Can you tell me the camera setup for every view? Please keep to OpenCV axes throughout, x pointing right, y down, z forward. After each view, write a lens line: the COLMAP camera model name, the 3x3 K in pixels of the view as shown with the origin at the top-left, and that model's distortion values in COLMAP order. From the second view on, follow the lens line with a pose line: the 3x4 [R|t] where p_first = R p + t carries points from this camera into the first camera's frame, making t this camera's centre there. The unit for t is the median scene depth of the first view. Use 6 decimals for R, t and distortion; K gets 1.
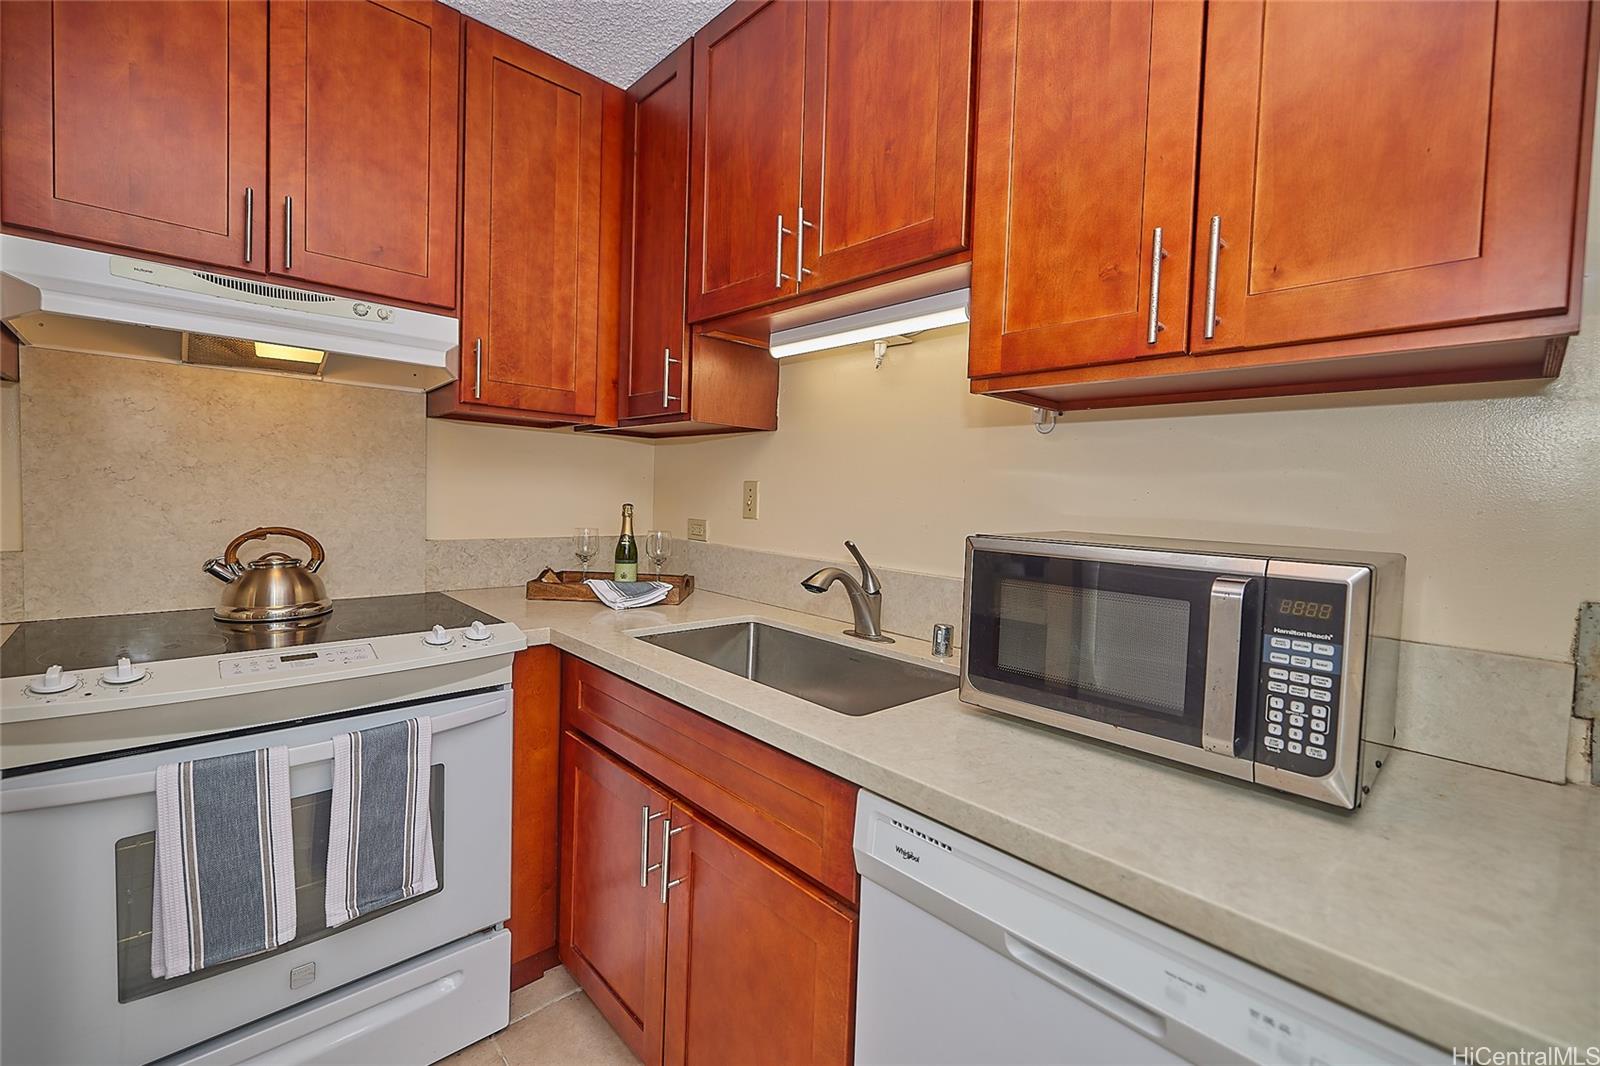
lens RADIAL K [[681.1, 0, 805.0], [0, 681.1, 525.1], [0, 0, 1]] dist [0.002420, -0.000593]
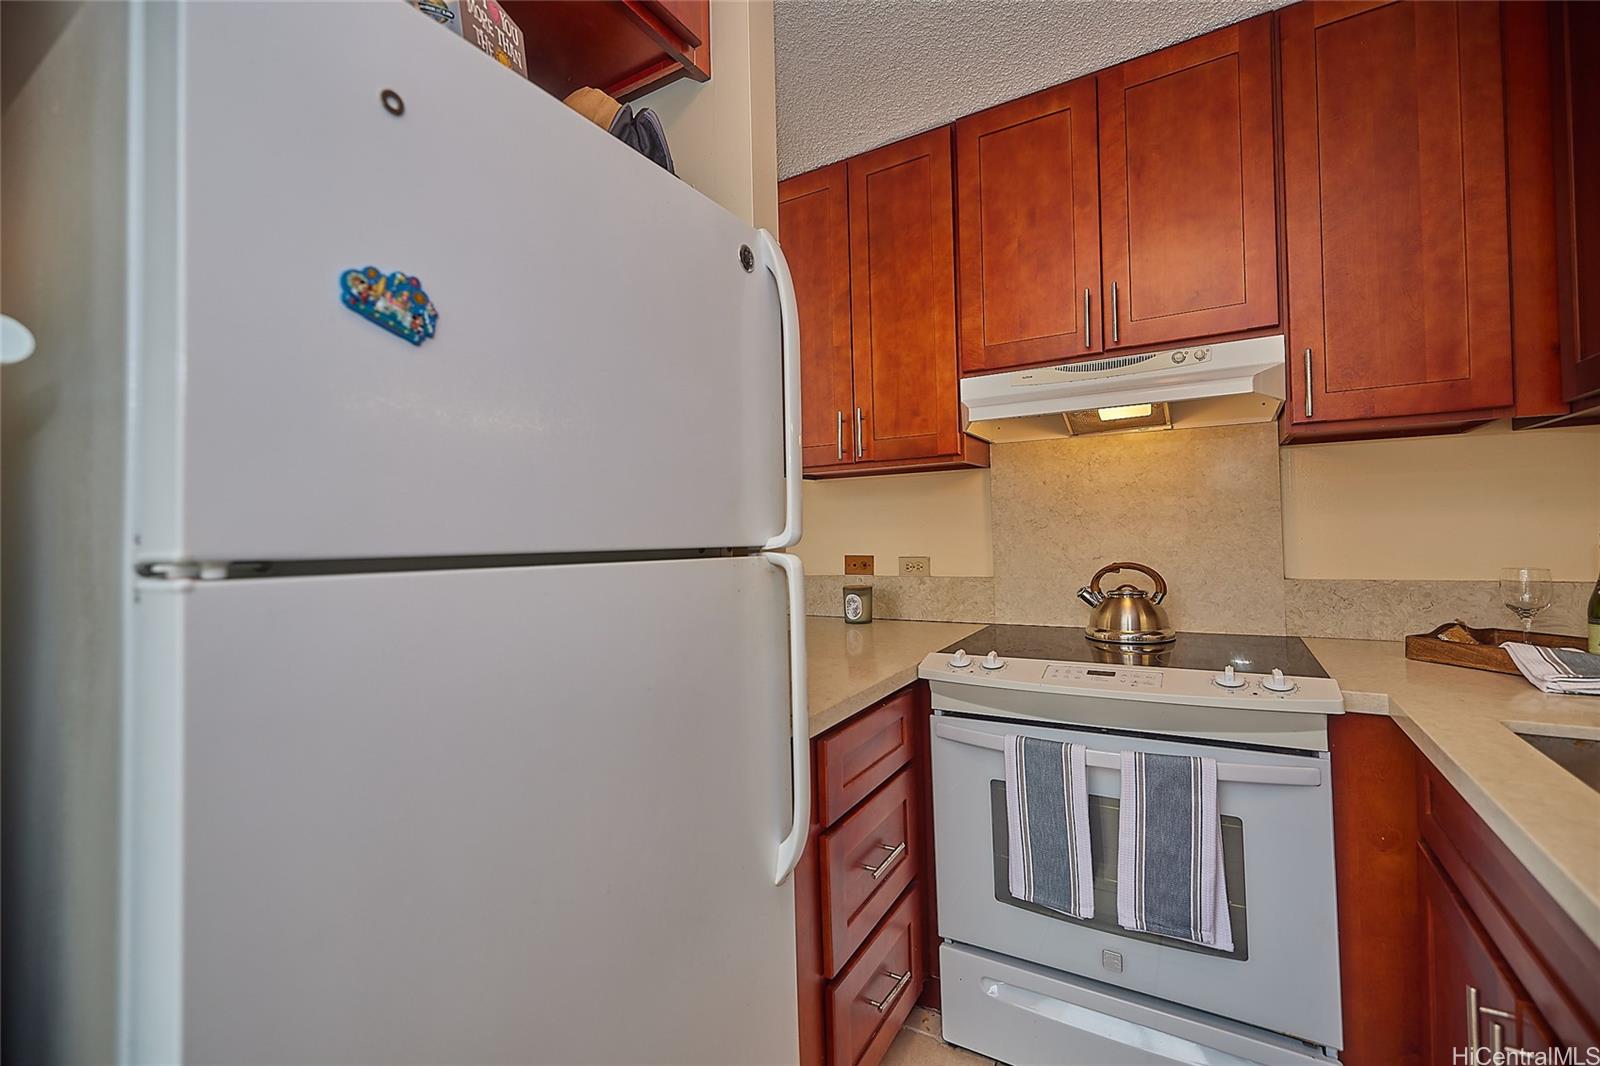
lens RADIAL K [[681.1, 0, 806.8], [0, 681.1, 527.6], [0, 0, 1]] dist [0.002420, -0.000593]
pose [[0.279169, -0.045530, -0.959162, 0.191205], [-0.011511, 0.998645, -0.050755, 0.009358], [0.960173, 0.025210, 0.278267, 0.155114]]
